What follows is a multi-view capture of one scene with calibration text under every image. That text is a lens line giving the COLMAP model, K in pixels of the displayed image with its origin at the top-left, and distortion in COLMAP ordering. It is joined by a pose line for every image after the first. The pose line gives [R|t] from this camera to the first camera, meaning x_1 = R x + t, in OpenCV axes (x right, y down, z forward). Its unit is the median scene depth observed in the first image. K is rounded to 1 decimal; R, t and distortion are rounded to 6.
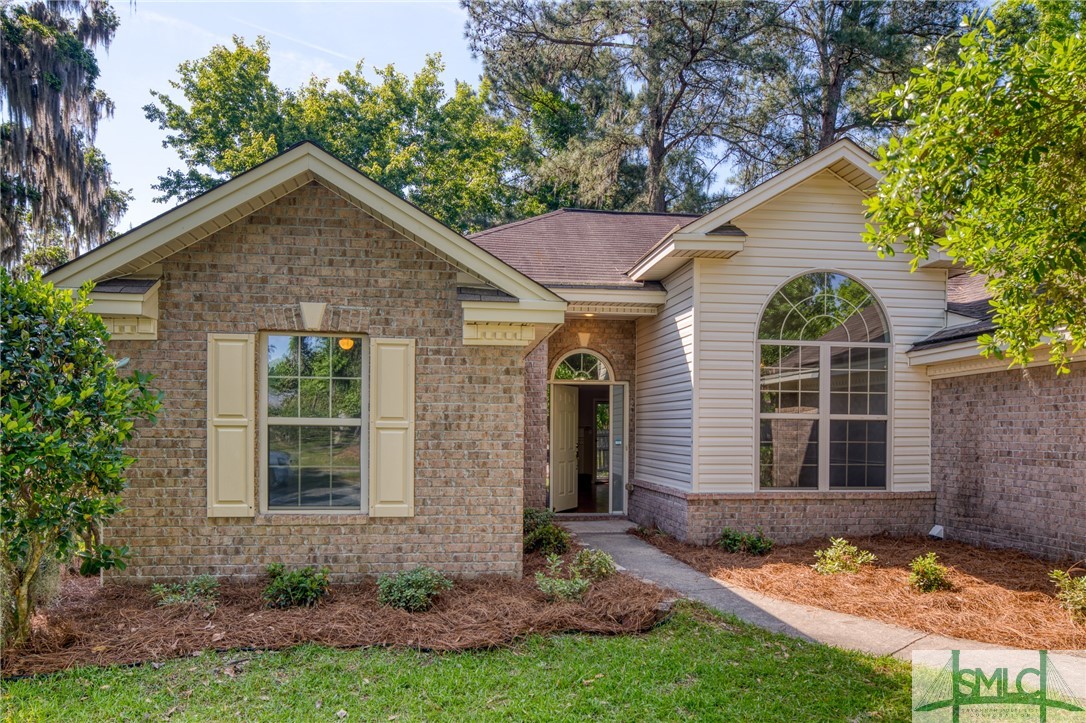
lens RADIAL K [[718.3, 0, 538.4], [0, 718.3, 428.0], [0, 0, 1]] dist [-0.002643, 0.000665]
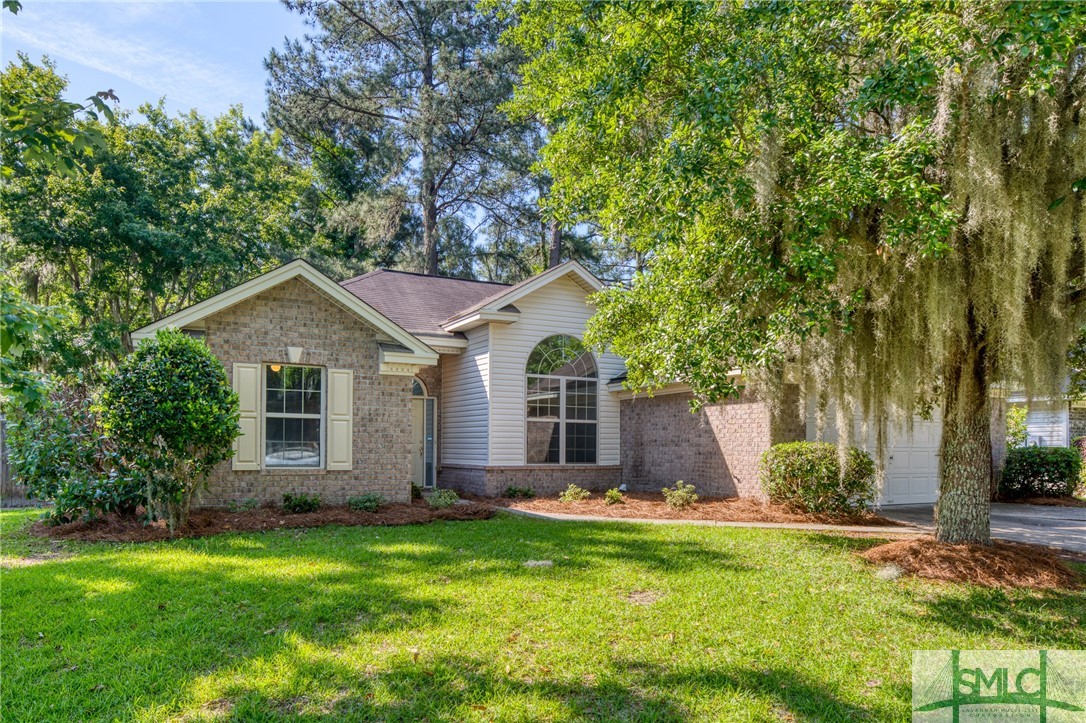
lens RADIAL K [[730.4, 0, 538.7], [0, 730.4, 413.7], [0, 0, 1]] dist [-0.003588, -0.000844]
pose [[0.934613, 0.016737, 0.355271, -0.264653], [-0.001647, 0.999085, -0.042736, 0.041475], [-0.355661, 0.039356, 0.933786, -0.583430]]
